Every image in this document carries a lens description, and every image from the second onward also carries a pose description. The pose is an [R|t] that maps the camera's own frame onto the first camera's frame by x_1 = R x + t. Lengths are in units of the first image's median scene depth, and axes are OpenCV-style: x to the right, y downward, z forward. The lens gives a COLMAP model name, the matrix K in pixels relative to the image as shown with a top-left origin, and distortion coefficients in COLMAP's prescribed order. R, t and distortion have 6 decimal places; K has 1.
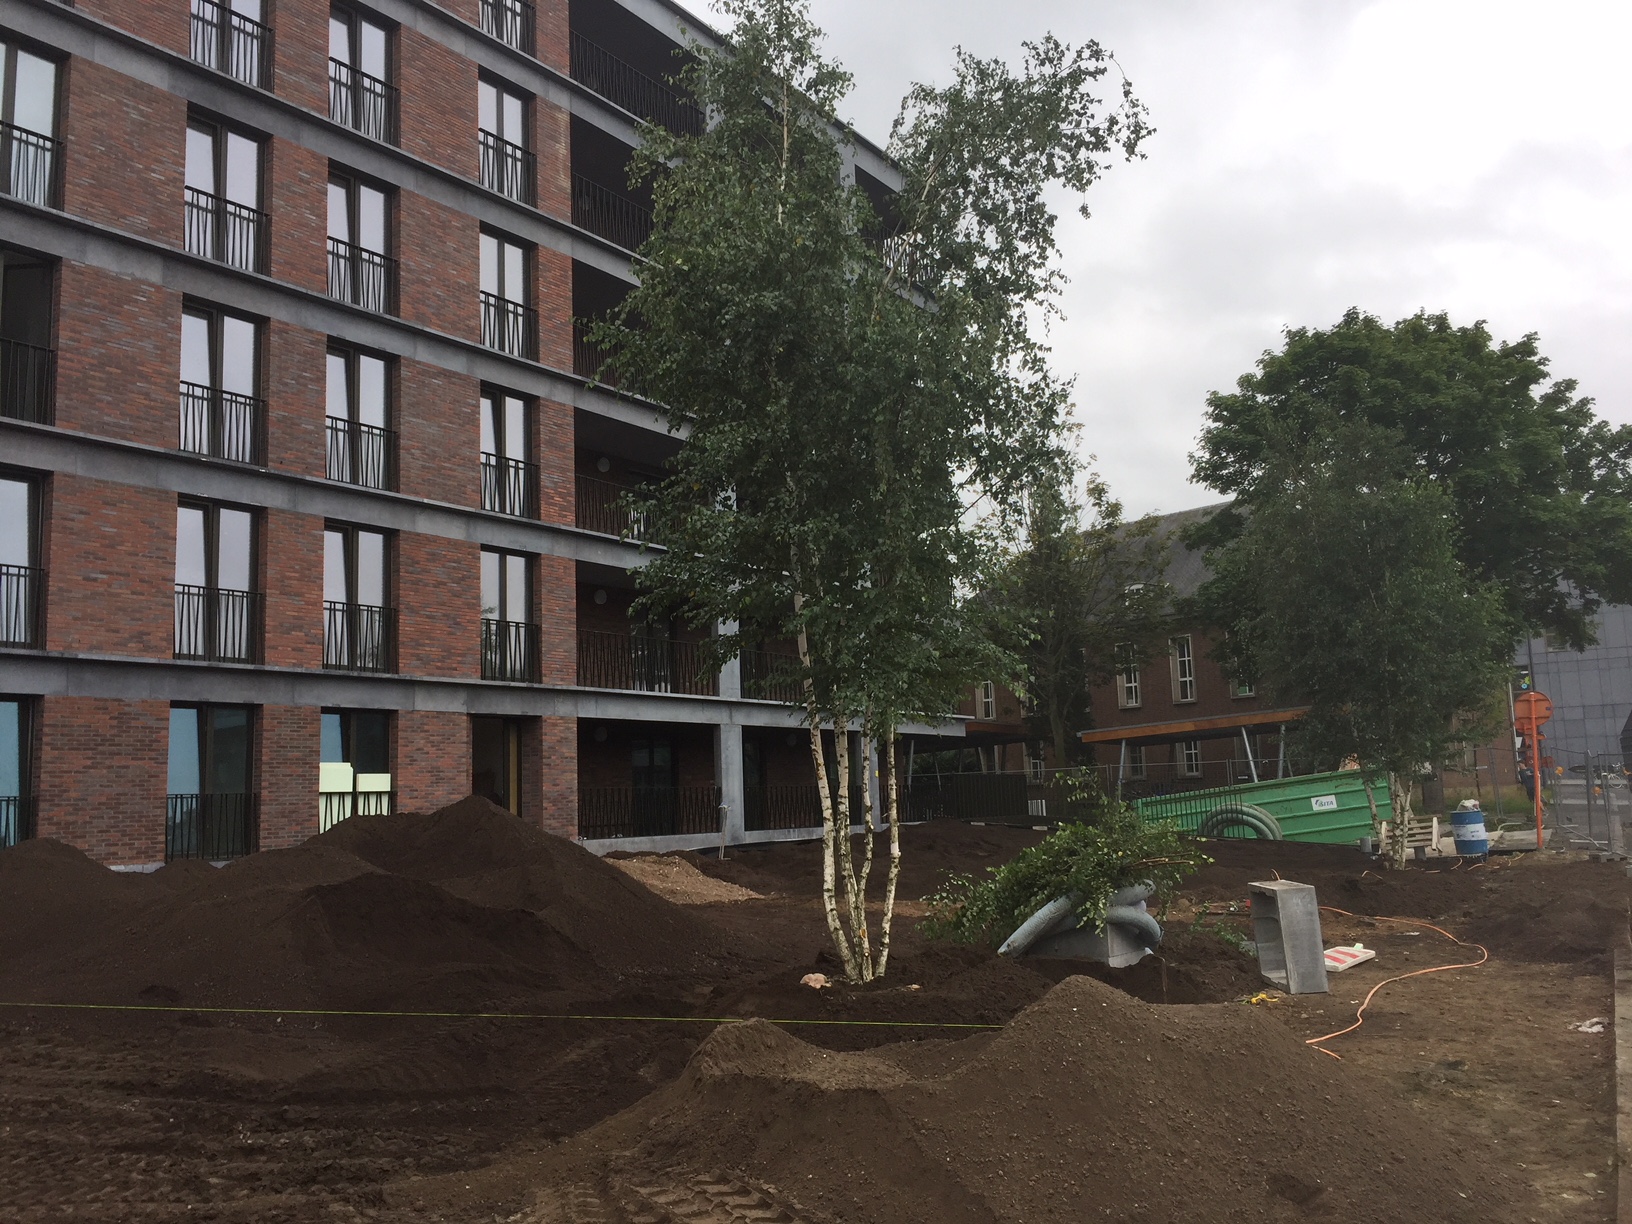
lens RADIAL K [[1392.1, 0, 816.0], [0, 1392.1, 612.0], [0, 0, 1]] dist [0.074805, -0.093442]
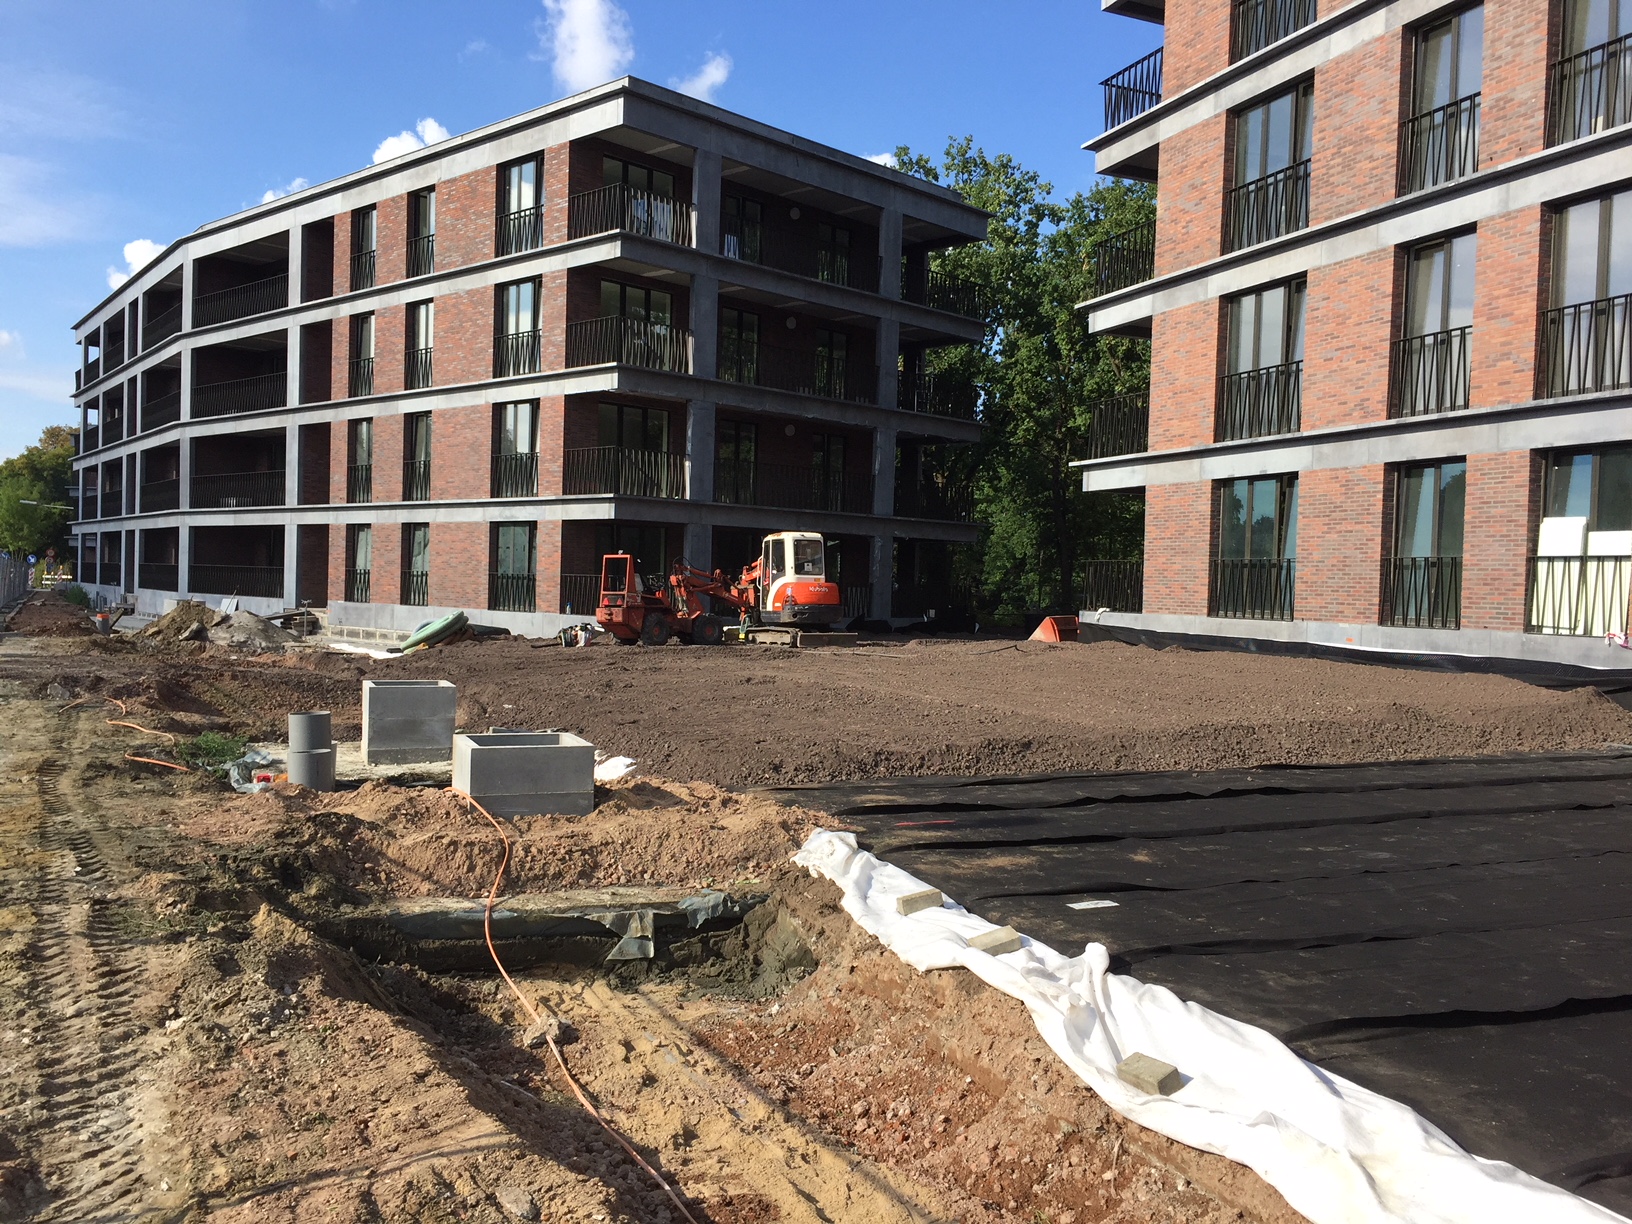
lens RADIAL K [[1392.1, 0, 816.0], [0, 1392.1, 612.0], [0, 0, 1]] dist [0.074805, -0.093442]
pose [[-0.509635, 0.027908, -0.859938, 0.606054], [0.102965, 0.994269, -0.028754, 0.157713], [0.854208, -0.103197, -0.509588, 1.179299]]
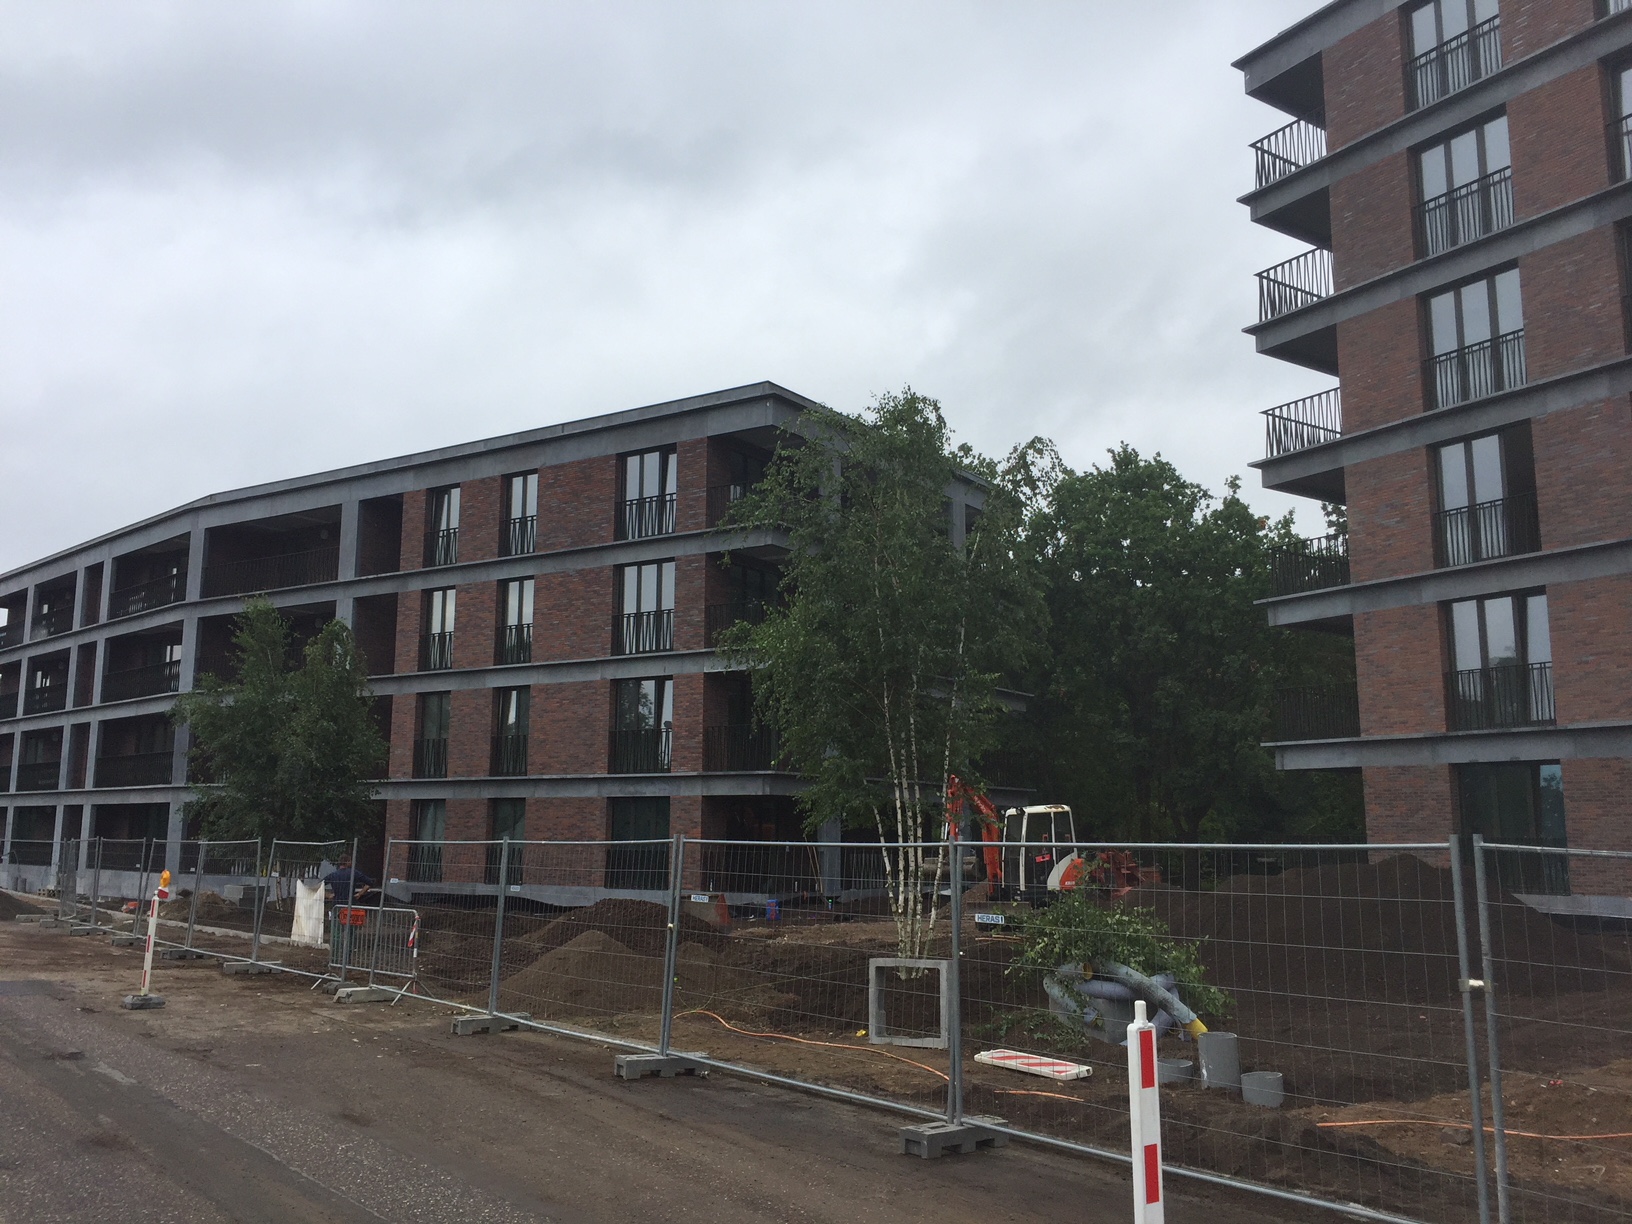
lens RADIAL K [[1392.1, 0, 816.0], [0, 1392.1, 612.0], [0, 0, 1]] dist [0.074805, -0.093442]
pose [[-0.364201, -0.126618, -0.922673, 0.867283], [0.126734, 0.974761, -0.183791, 0.075019], [0.922657, -0.183871, -0.338962, 0.797489]]
